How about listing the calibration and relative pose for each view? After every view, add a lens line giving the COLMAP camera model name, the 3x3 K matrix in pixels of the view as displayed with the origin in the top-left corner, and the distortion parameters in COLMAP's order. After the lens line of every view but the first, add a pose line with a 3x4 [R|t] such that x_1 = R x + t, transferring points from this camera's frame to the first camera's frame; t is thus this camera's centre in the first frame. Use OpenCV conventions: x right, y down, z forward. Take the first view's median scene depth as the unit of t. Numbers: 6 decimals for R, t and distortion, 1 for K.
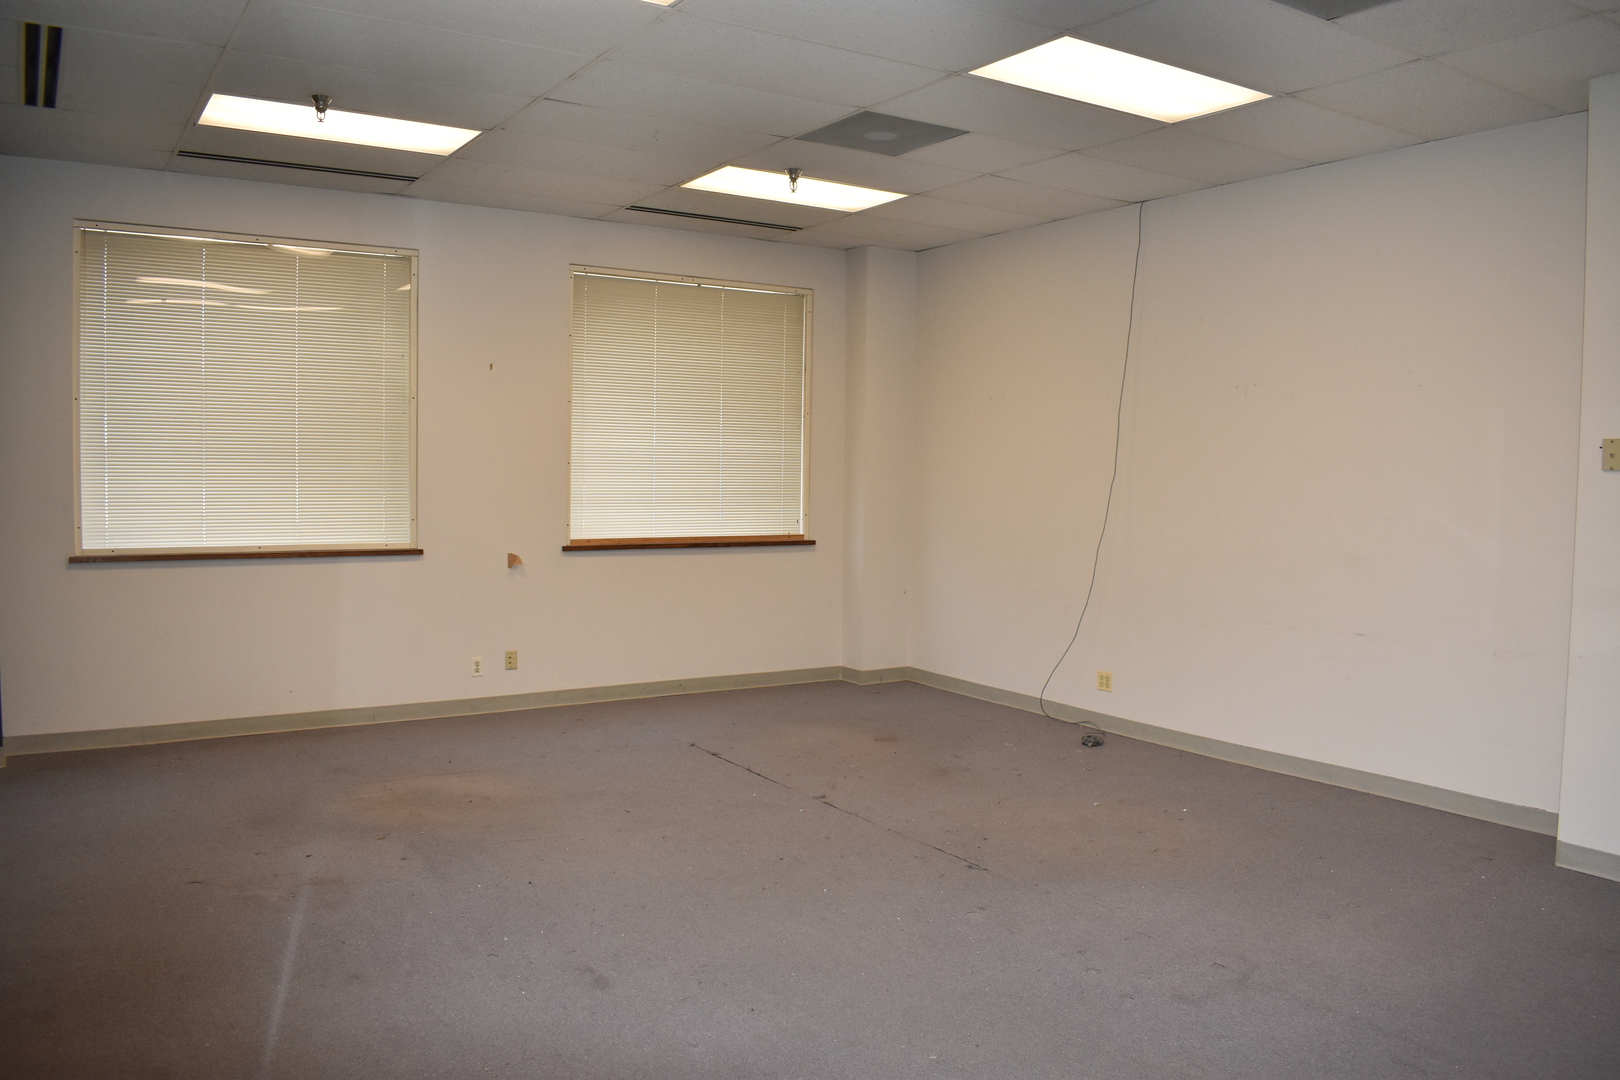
lens RADIAL K [[1257.2, 0, 818.0], [0, 1257.2, 542.8], [0, 0, 1]] dist [-0.091042, 0.014727]
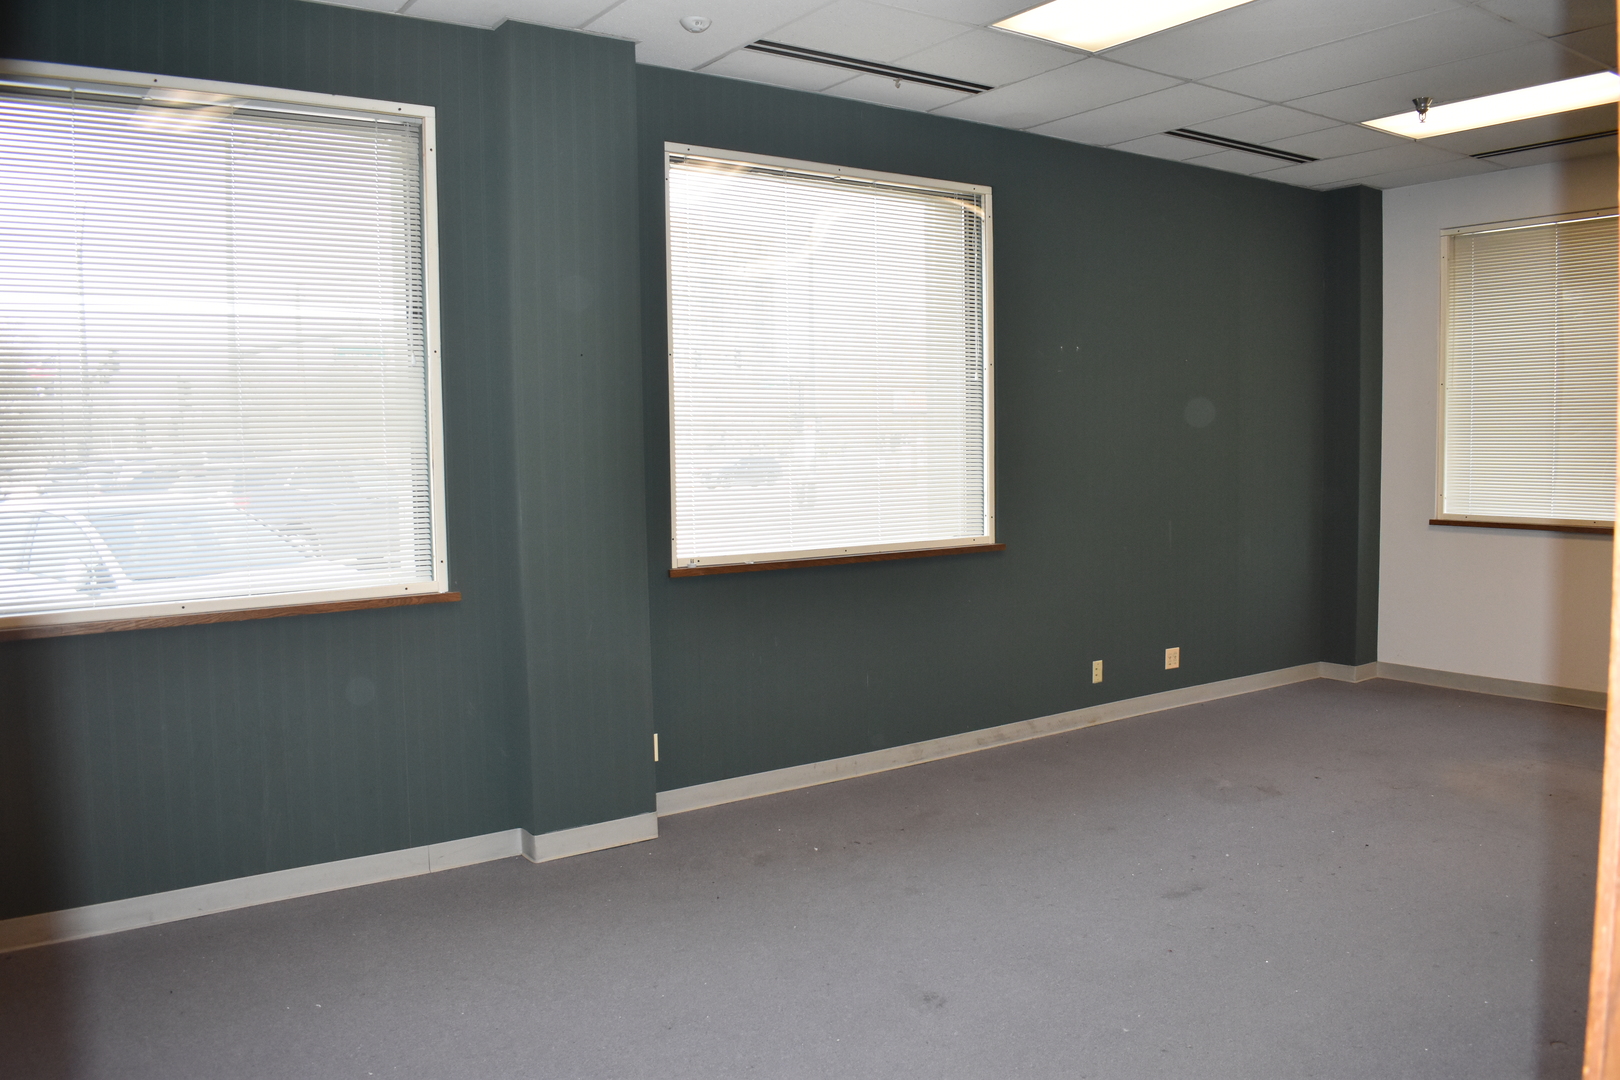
lens RADIAL K [[1257.2, 0, 818.0], [0, 1257.2, 542.8], [0, 0, 1]] dist [-0.091042, 0.014727]
pose [[0.040671, 0.064809, -0.997069, 0.569202], [-0.041602, 0.997139, 0.063117, -0.016694], [0.998306, 0.038913, 0.043250, 0.372722]]
